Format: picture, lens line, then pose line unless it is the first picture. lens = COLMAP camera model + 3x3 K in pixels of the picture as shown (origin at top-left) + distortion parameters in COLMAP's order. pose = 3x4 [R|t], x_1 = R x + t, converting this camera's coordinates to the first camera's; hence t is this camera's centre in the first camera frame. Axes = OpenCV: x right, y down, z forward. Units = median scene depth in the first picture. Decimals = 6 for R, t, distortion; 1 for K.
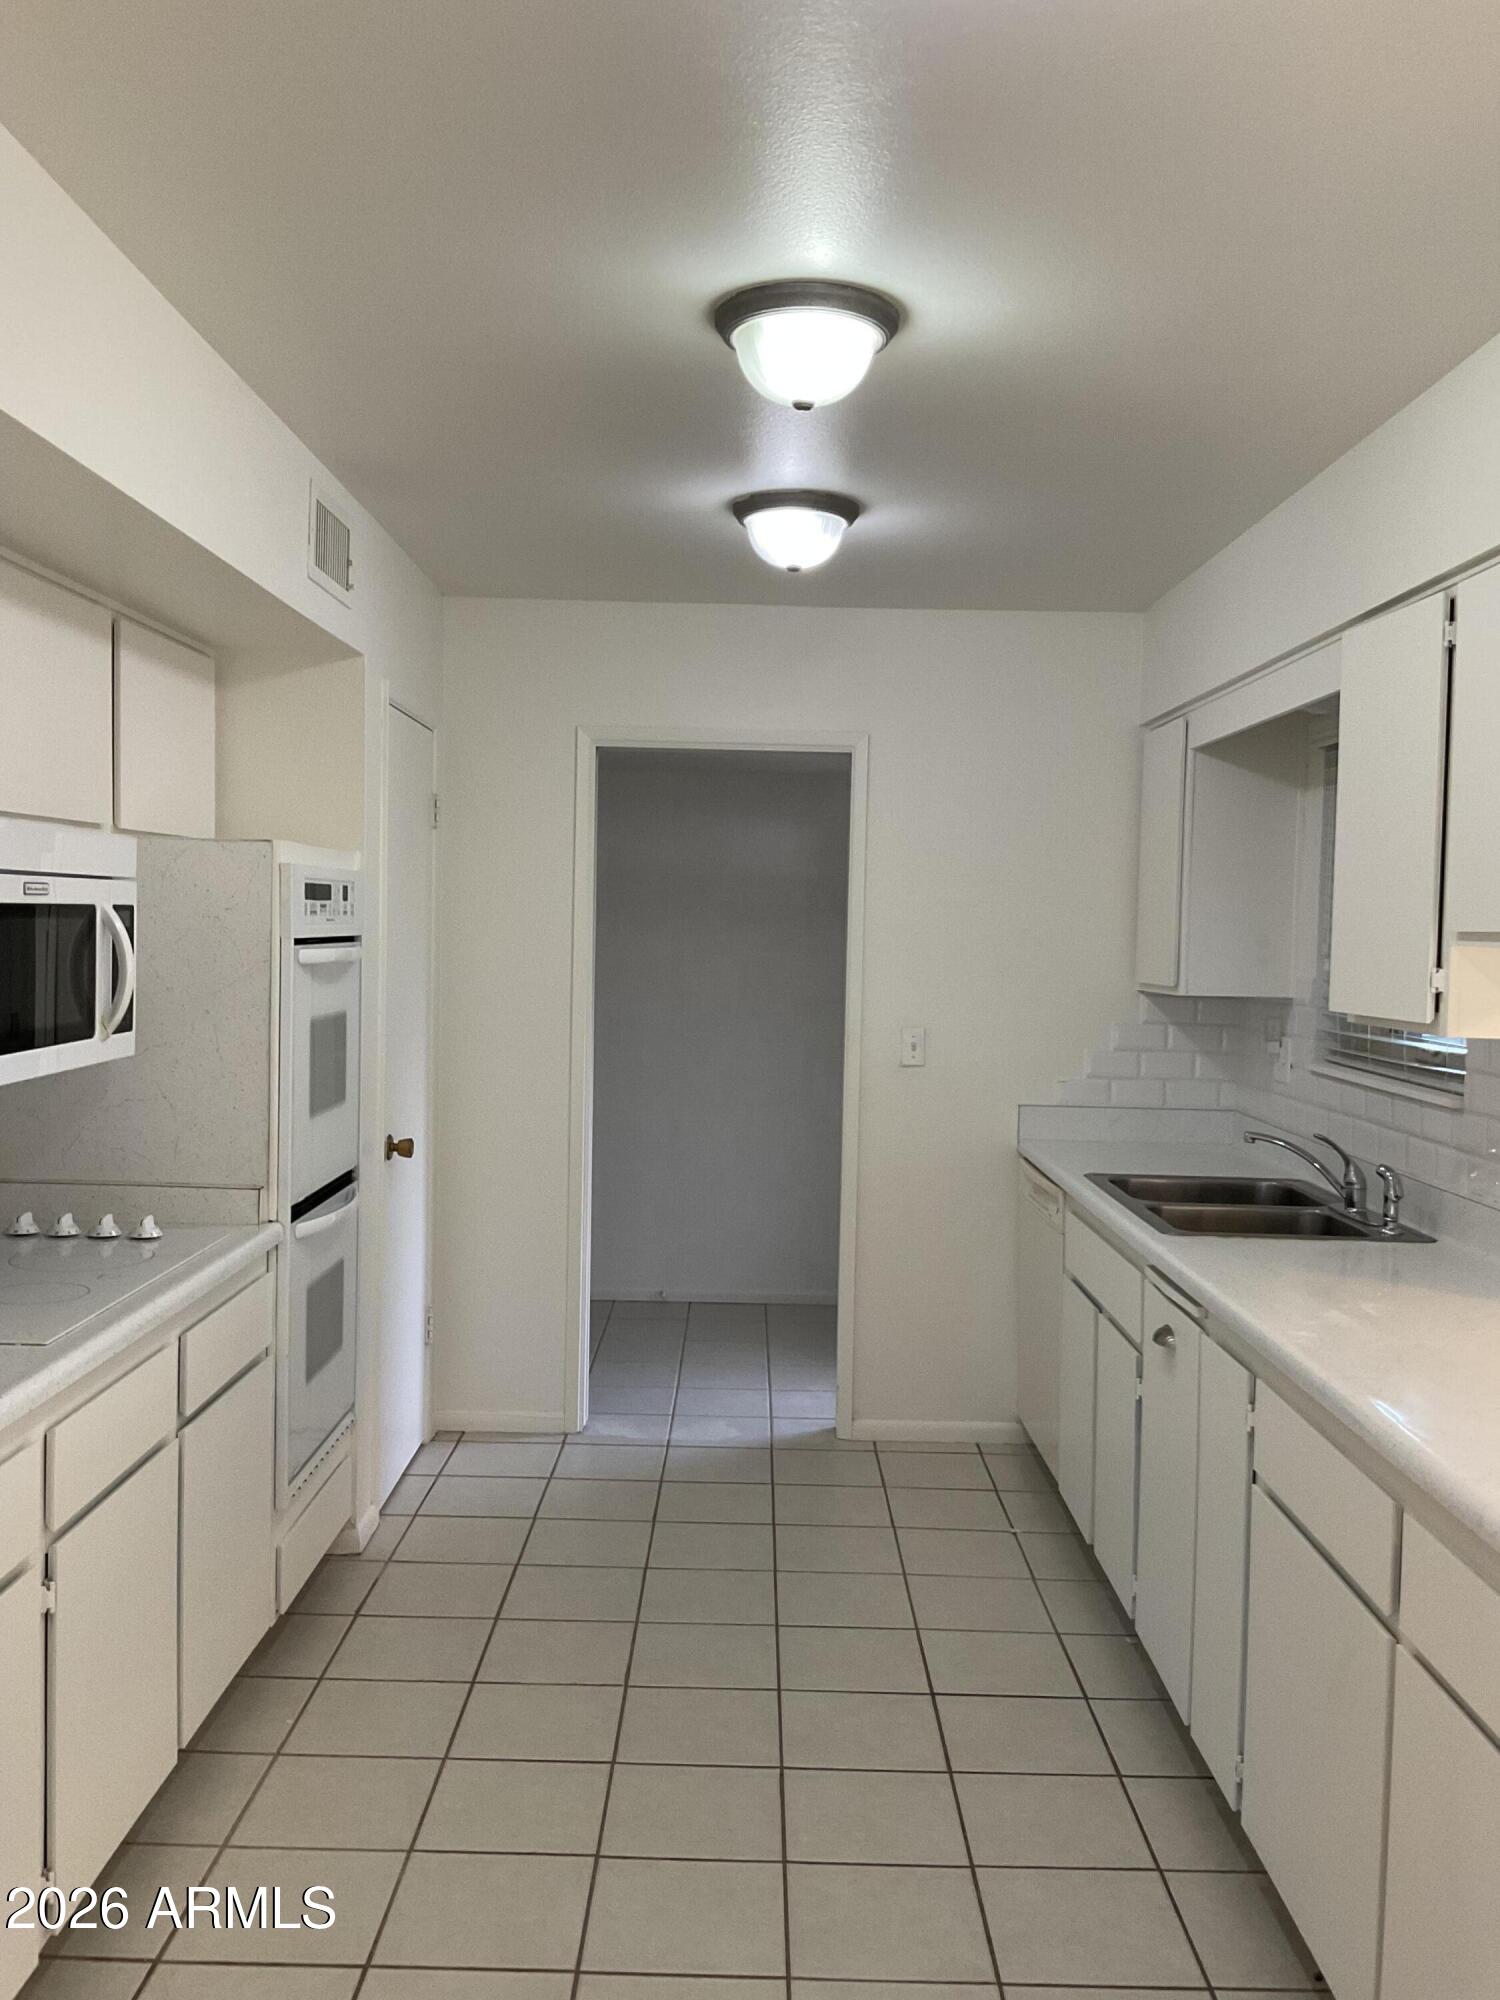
lens RADIAL K [[1670.1, 0, 724.4], [0, 1670.1, 996.6], [0, 0, 1]] dist [0.123864, -0.293221]
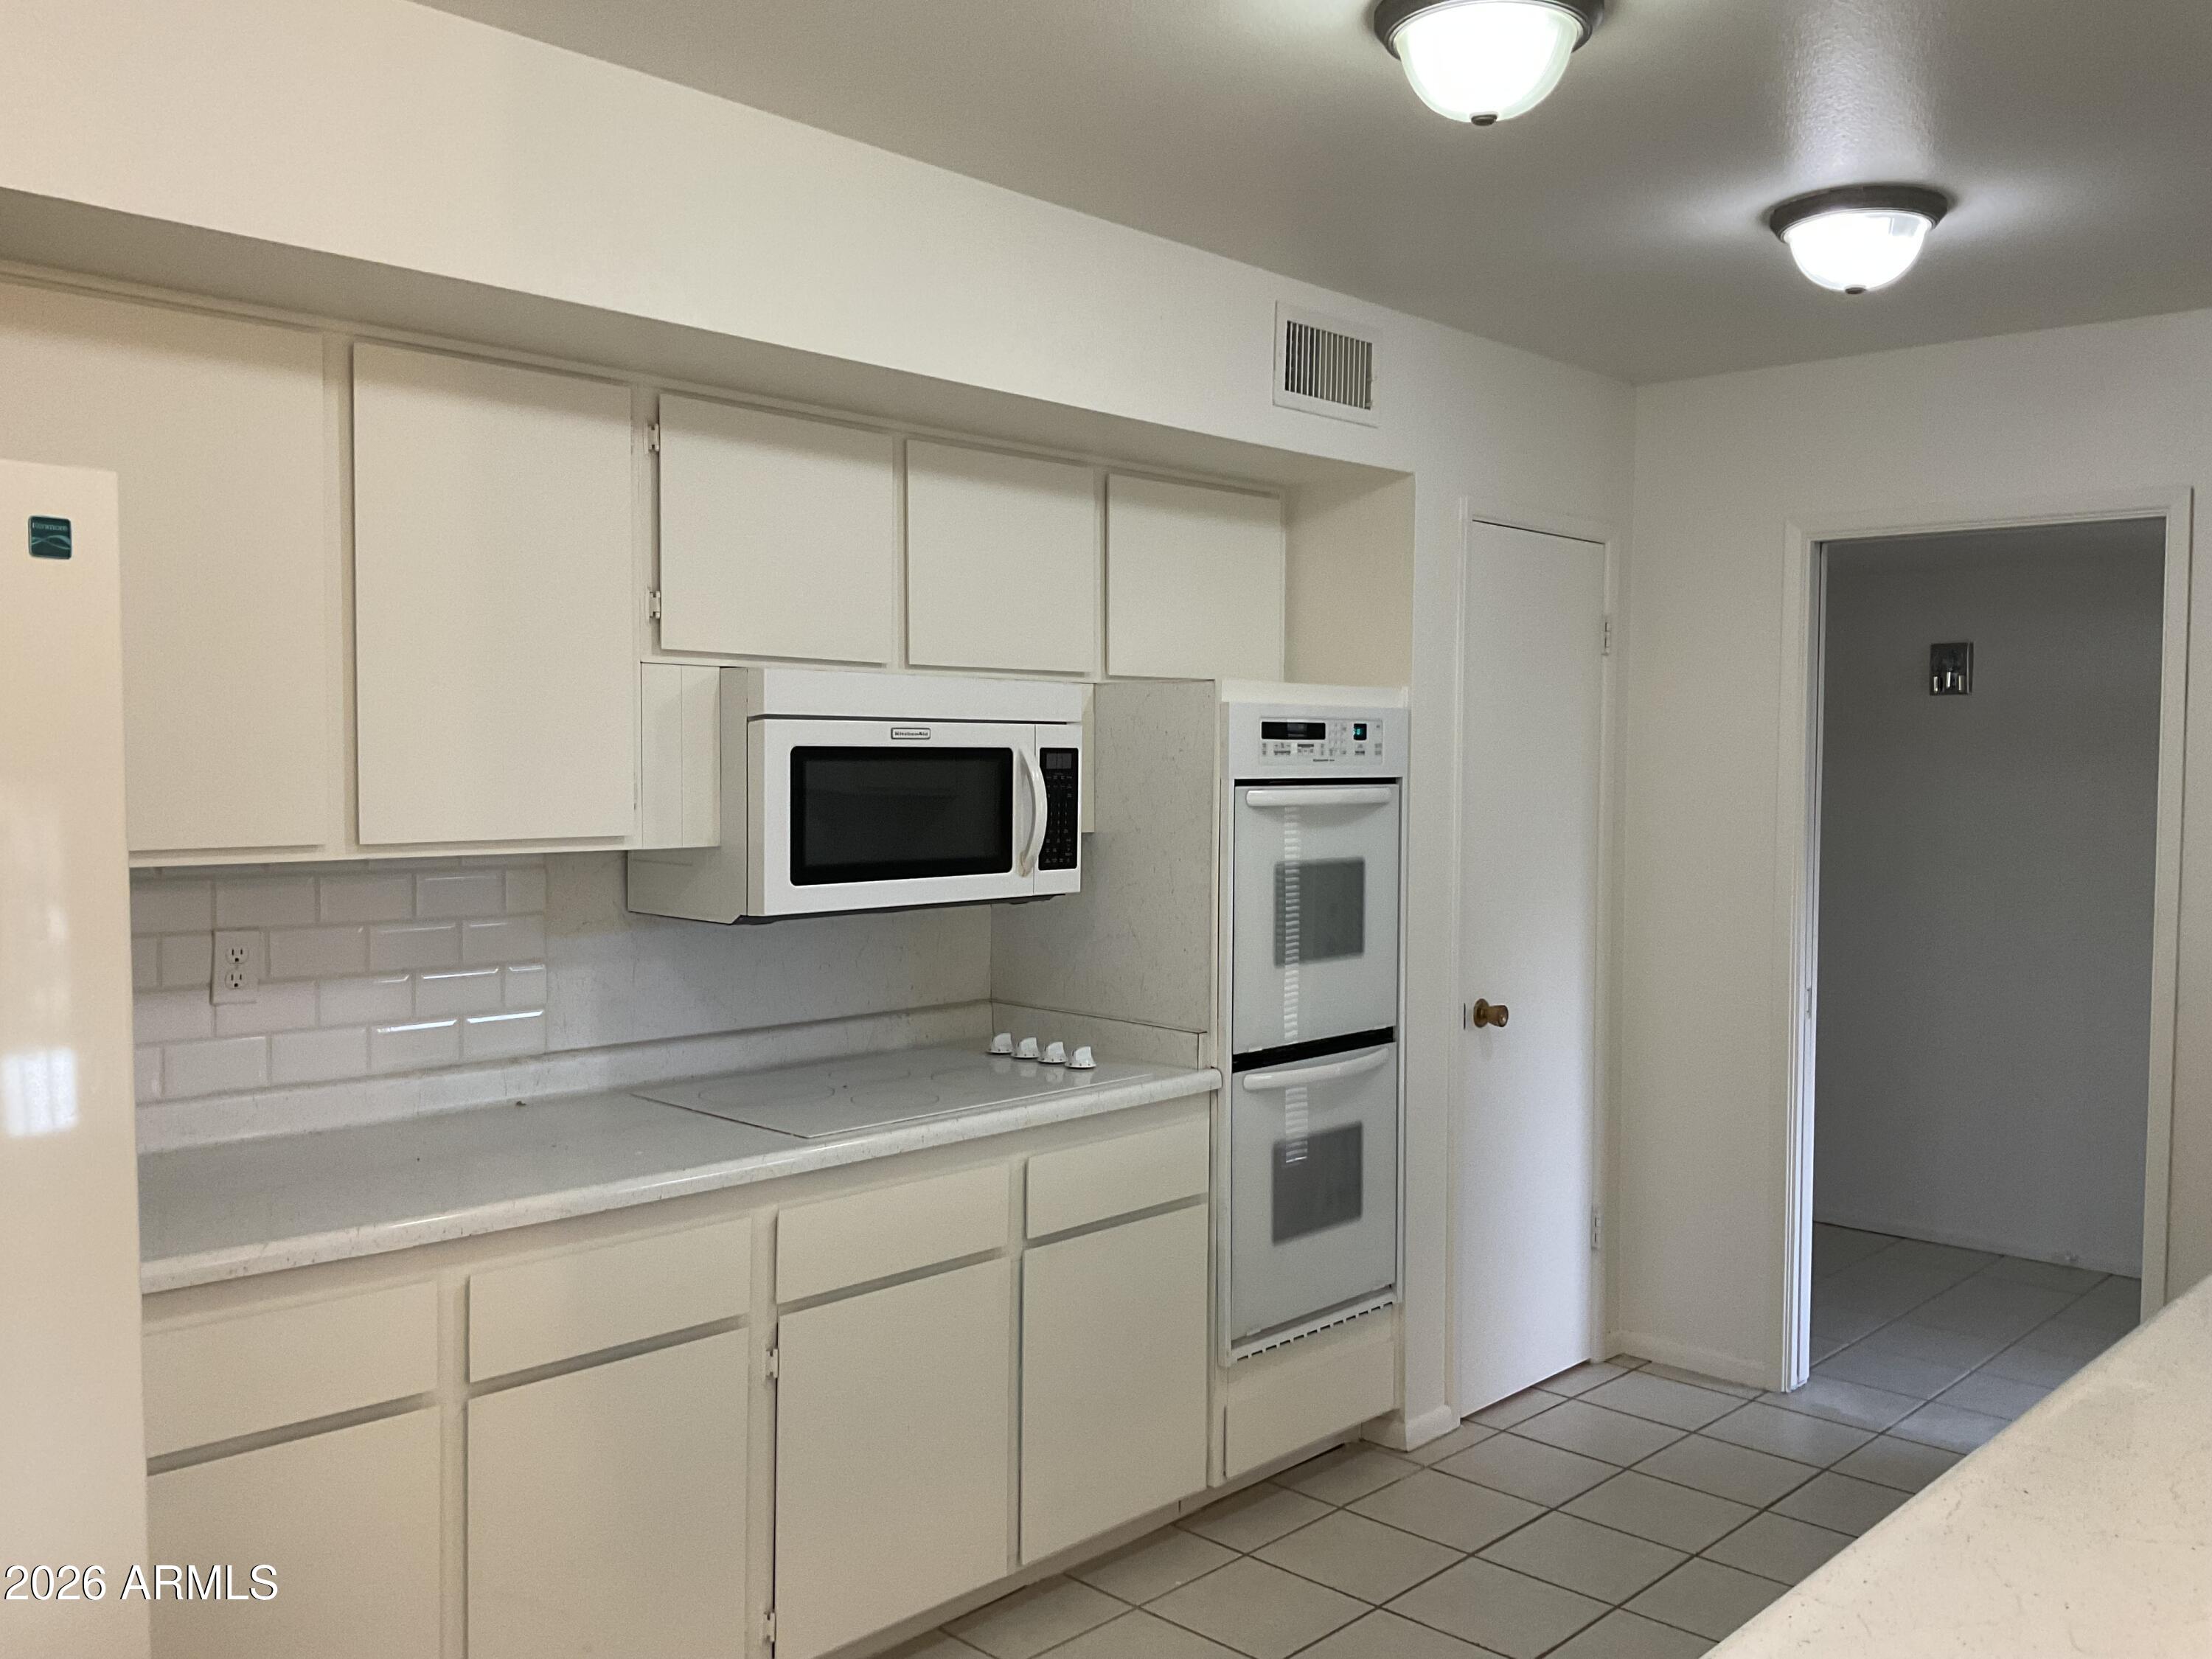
lens RADIAL K [[1865.7, 0, 1106.0], [0, 1865.7, 829.5], [0, 0, 1]] dist [0.087786, -0.140620]
pose [[0.732544, 0.011162, -0.680628, 0.374877], [-0.022486, 0.999717, -0.007806, 0.003992], [0.680348, 0.021022, 0.732588, 0.140768]]
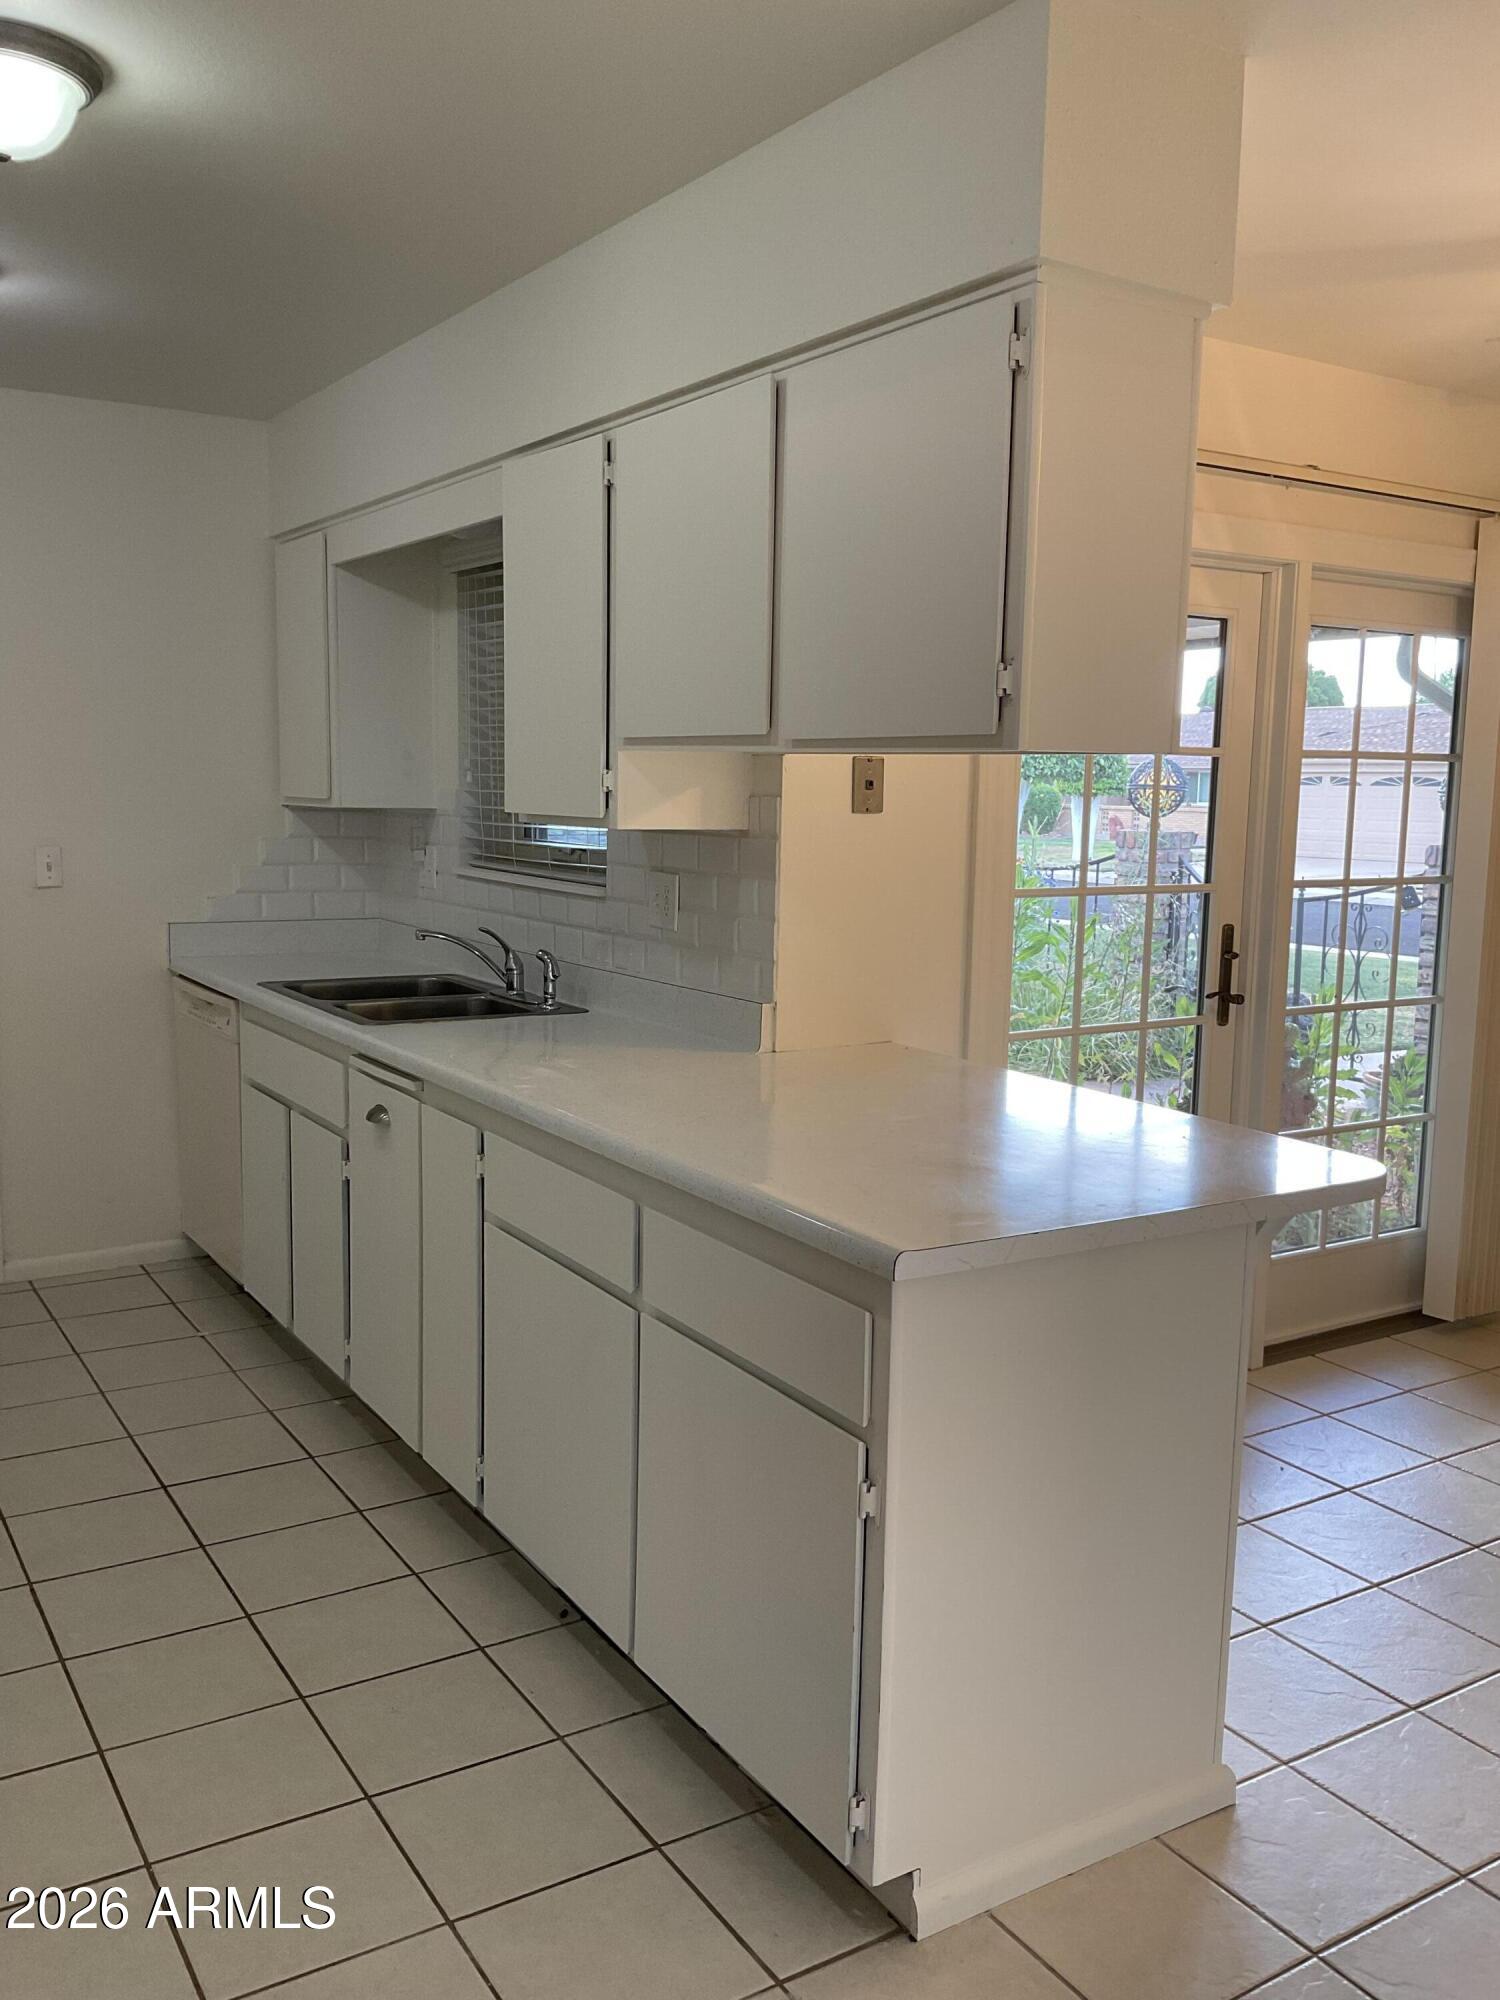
lens RADIAL K [[1686.9, 0, 750.0], [0, 1686.9, 1000.0], [0, 0, 1]] dist [0.087786, -0.140620]
pose [[0.842165, -0.073277, 0.534218, -0.100793], [0.020266, 0.994325, 0.104442, 0.016668], [-0.538839, -0.077131, 0.838870, -0.033372]]
